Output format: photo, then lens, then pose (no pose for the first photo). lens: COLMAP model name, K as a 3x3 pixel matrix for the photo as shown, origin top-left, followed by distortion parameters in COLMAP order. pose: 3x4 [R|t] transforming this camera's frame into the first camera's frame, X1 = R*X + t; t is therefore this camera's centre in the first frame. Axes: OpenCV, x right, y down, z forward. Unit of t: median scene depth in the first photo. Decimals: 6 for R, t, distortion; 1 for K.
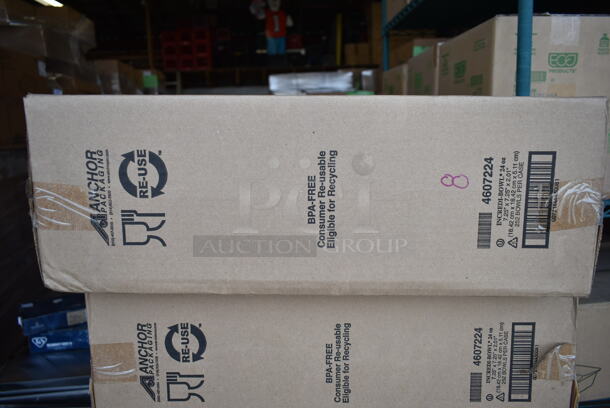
lens RADIAL K [[462.5, 0, 305.6], [0, 462.5, 205.7], [0, 0, 1]] dist [-0.021616, 0.006869]
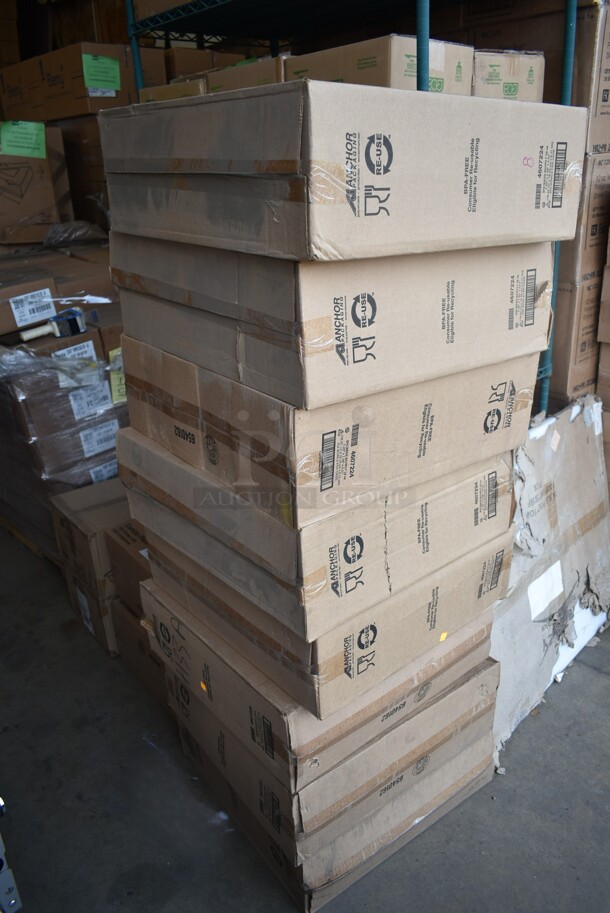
lens RADIAL K [[692.3, 0, 306.1], [0, 692.3, 459.2], [0, 0, 1]] dist [-0.021616, 0.006869]
pose [[0.785514, -0.240318, 0.570276, -1.749817], [0.126061, 0.964335, 0.232738, 0.266607], [-0.605868, -0.110930, 0.787794, -0.454183]]
